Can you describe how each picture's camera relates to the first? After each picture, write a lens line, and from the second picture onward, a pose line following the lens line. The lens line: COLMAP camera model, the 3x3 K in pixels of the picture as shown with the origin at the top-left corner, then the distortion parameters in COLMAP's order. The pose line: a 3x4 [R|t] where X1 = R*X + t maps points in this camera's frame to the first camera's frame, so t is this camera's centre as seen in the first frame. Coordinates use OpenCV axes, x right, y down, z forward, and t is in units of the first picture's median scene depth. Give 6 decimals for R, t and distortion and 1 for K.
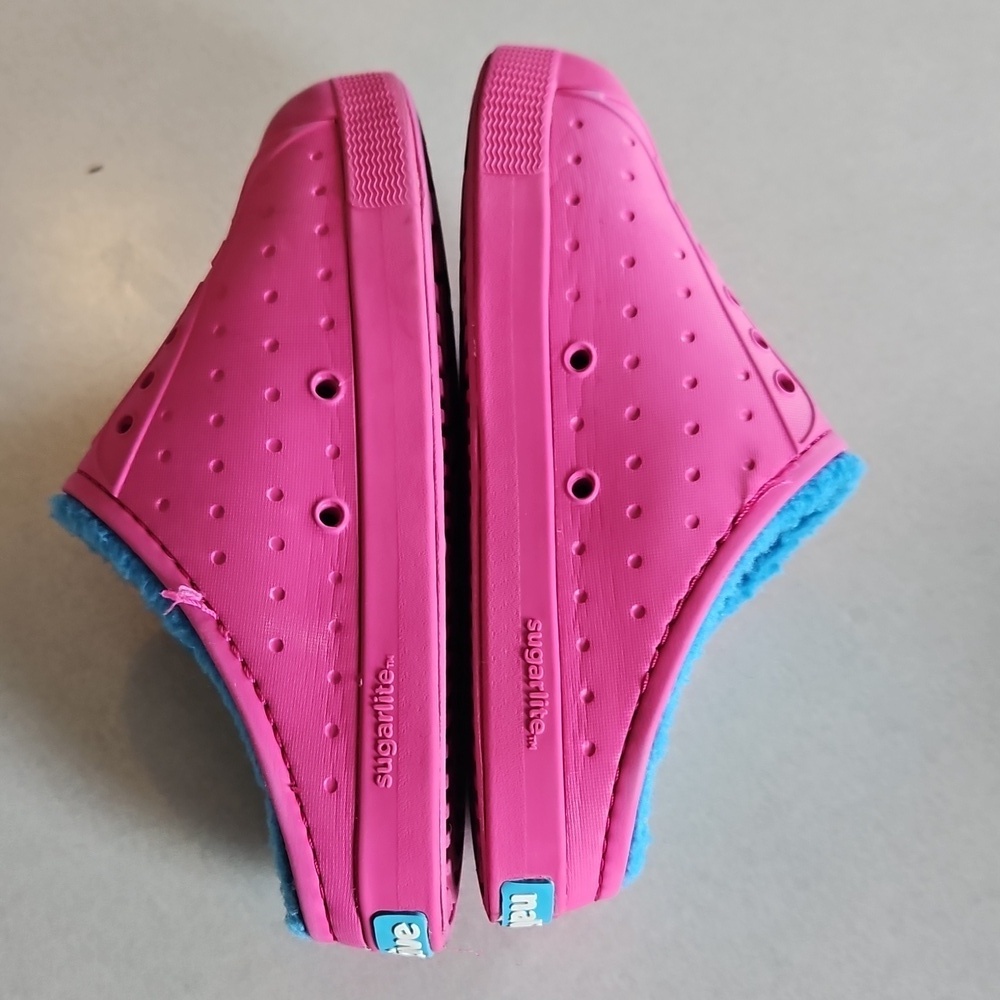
lens RADIAL K [[1424.2, 0, 500.0], [0, 1424.2, 500.0], [0, 0, 1]] dist [0.051189, -0.204566]
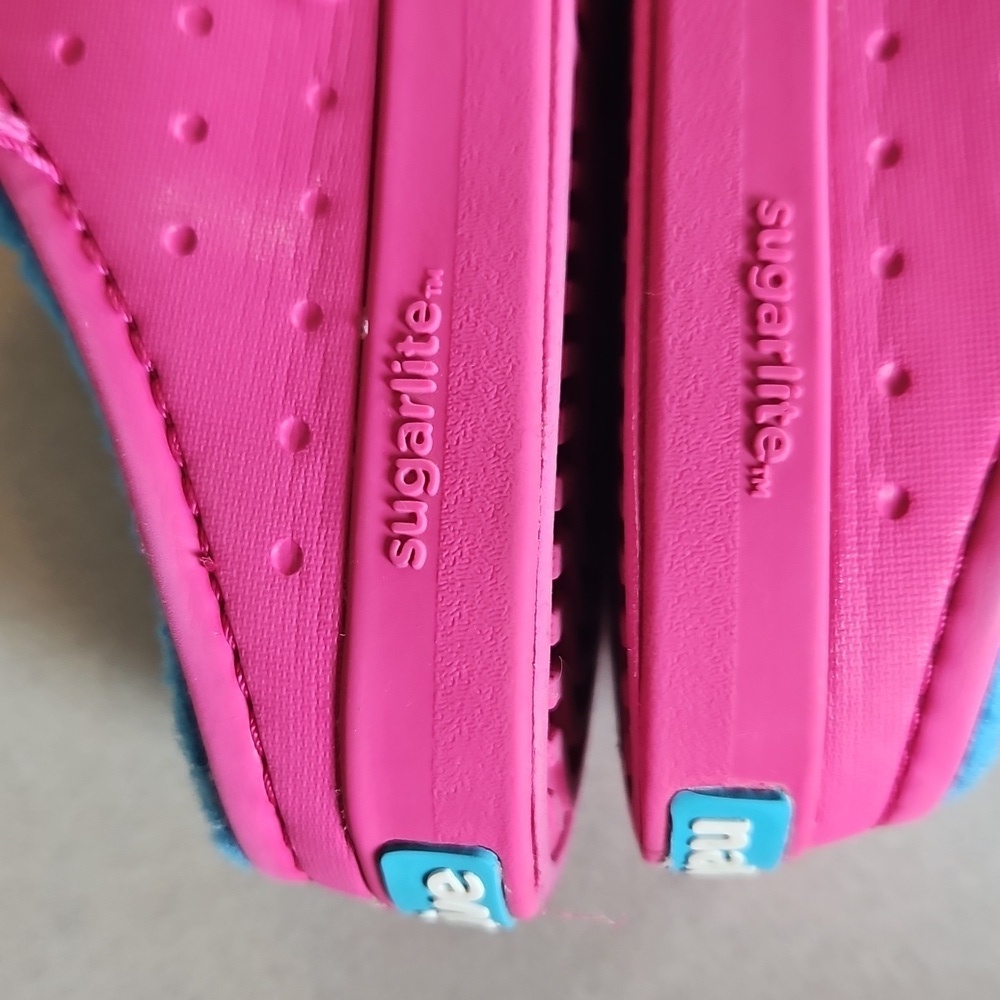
lens RADIAL K [[1424.2, 0, 500.0], [0, 1424.2, 500.0], [0, 0, 1]] dist [0.051189, -0.204566]
pose [[0.993620, 0.042333, -0.104534, -0.009552], [-0.025576, 0.987310, 0.156730, 0.110779], [0.109843, -0.153056, 0.982094, 0.572569]]
